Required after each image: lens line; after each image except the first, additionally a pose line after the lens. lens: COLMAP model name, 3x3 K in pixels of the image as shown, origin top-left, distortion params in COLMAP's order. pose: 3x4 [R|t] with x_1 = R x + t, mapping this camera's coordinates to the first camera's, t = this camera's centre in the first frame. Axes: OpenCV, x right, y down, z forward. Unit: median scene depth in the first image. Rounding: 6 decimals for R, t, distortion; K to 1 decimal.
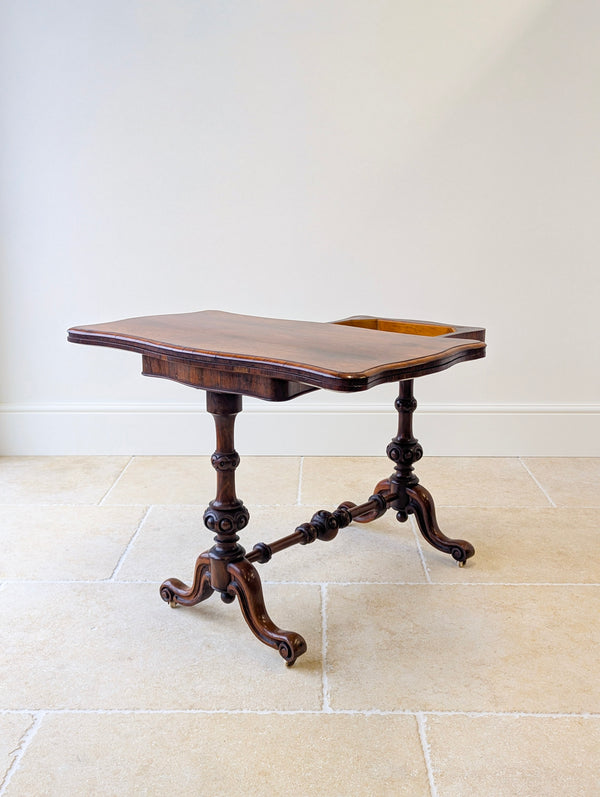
lens RADIAL K [[749.7, 0, 305.5], [0, 749.7, 399.5], [0, 0, 1]] dist [0.045496, -0.005080]
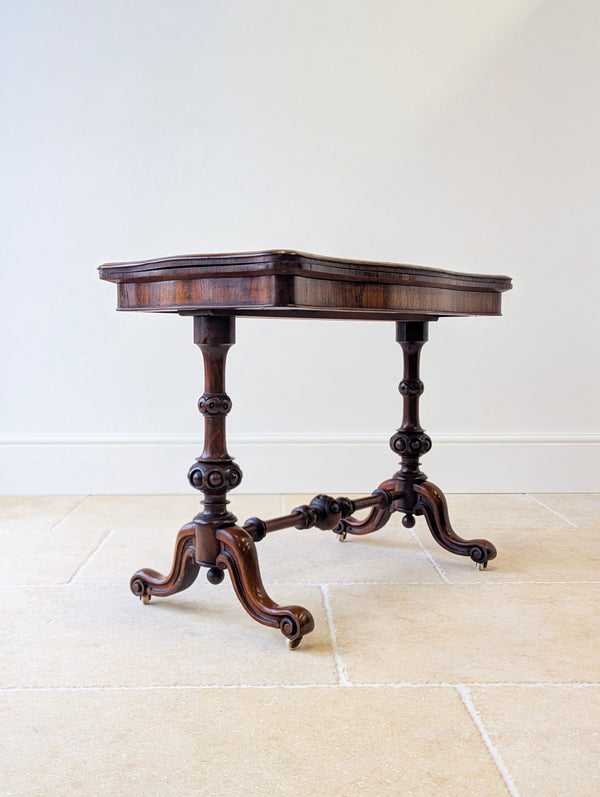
lens RADIAL K [[800.6, 0, 292.4], [0, 800.6, 425.2], [0, 0, 1]] dist [0.049624, -0.007171]
pose [[0.999347, -0.001876, 0.036077, -0.052881], [0.006265, 0.992521, -0.121910, 0.218150], [-0.035578, 0.122056, 0.991885, 0.104791]]
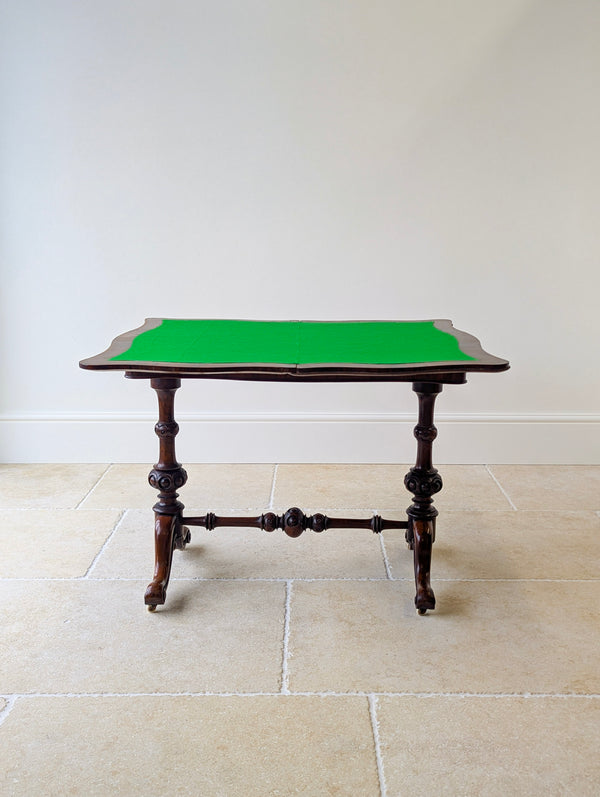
lens RADIAL K [[749.7, 0, 305.5], [0, 749.7, 399.5], [0, 0, 1]] dist [0.045496, -0.005080]
pose [[0.999852, 0.001675, 0.017100, 0.034653], [-0.001280, 0.999732, -0.023099, 0.021626], [-0.017134, 0.023074, 0.999587, -0.063867]]
